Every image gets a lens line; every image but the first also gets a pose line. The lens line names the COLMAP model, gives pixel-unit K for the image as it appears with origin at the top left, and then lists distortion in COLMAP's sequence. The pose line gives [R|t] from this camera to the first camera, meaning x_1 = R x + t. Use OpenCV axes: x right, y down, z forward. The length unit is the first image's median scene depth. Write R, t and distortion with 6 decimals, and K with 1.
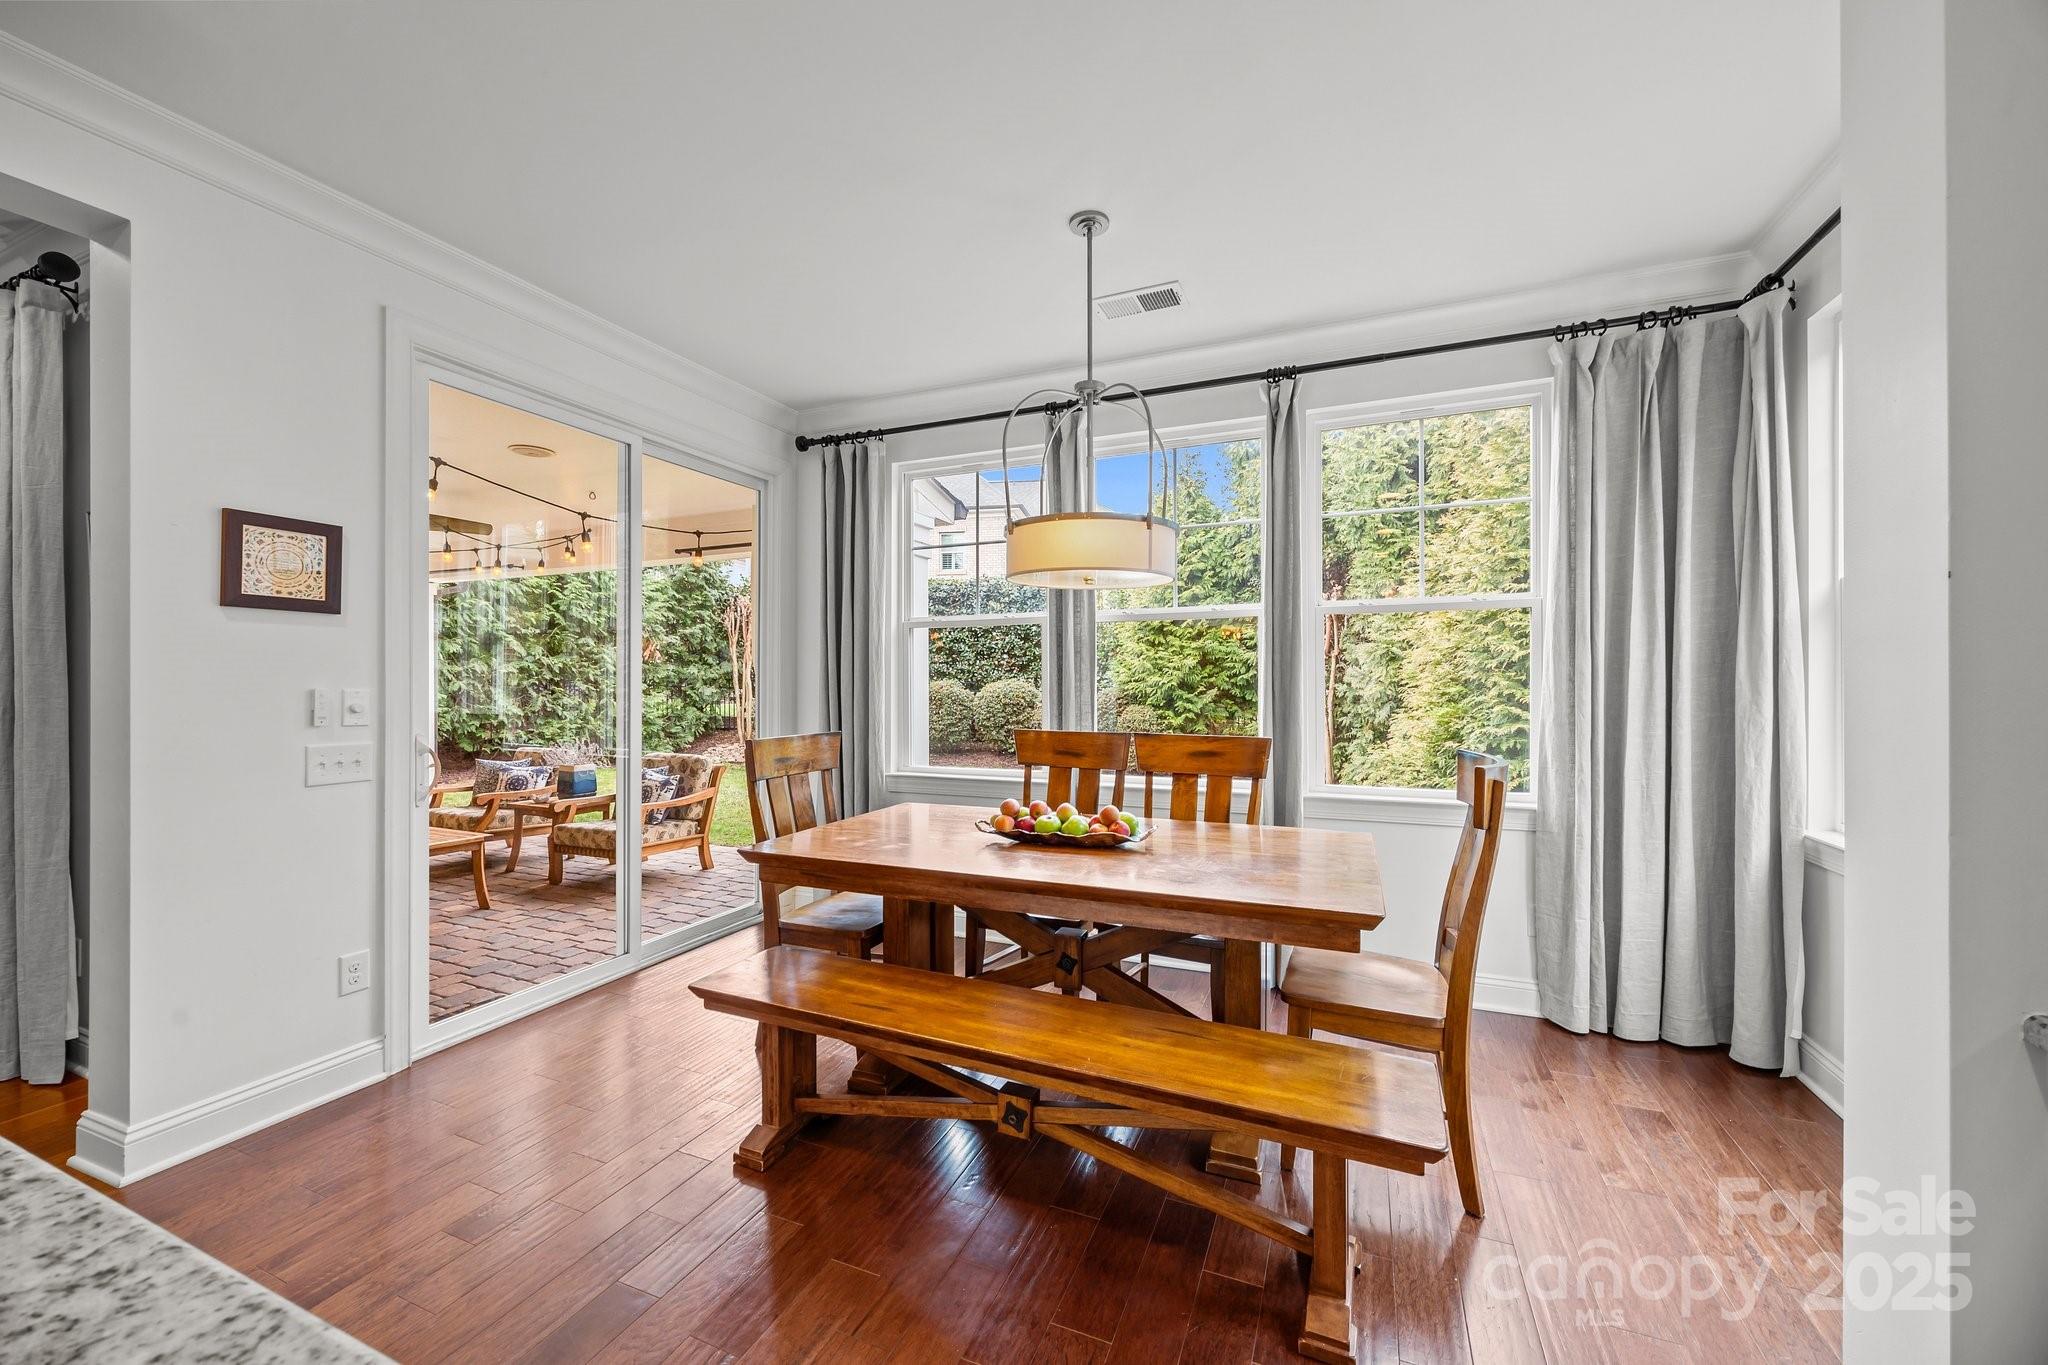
lens RADIAL K [[779.6, 0, 1025.0], [0, 779.6, 684.9], [0, 0, 1]] dist [-0.000121, -0.000008]
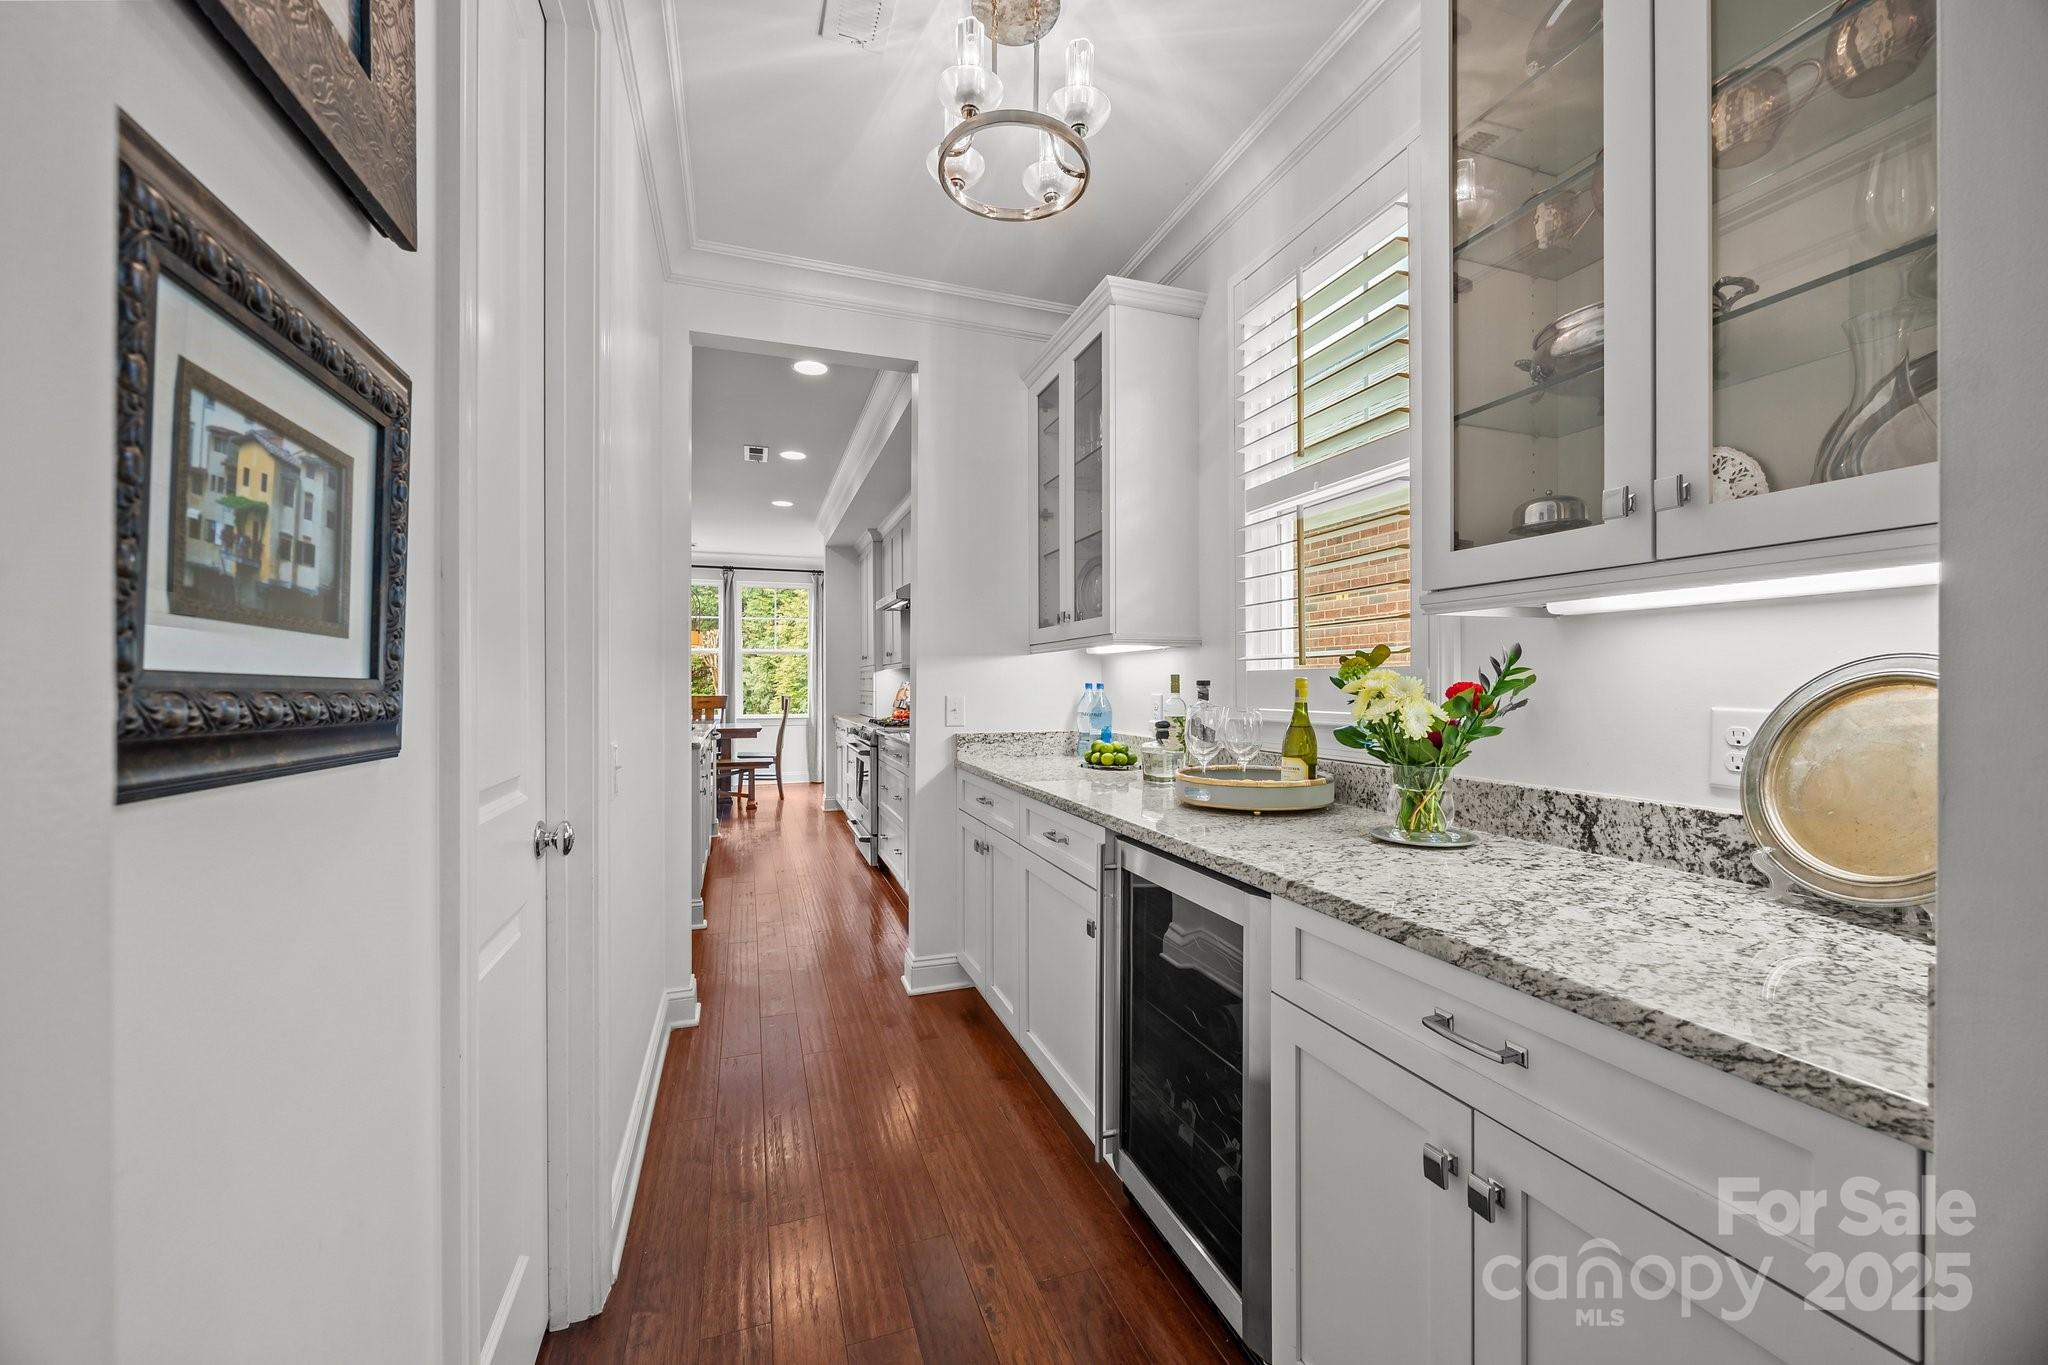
lens RADIAL K [[779.6, 0, 1024.7], [0, 779.6, 685.7], [0, 0, 1]] dist [-0.000121, -0.000008]
pose [[0.732846, 0.005300, 0.680373, -0.504044], [-0.000573, 0.999974, -0.007172, 0.032188], [-0.680394, 0.004866, 0.732831, -1.130670]]
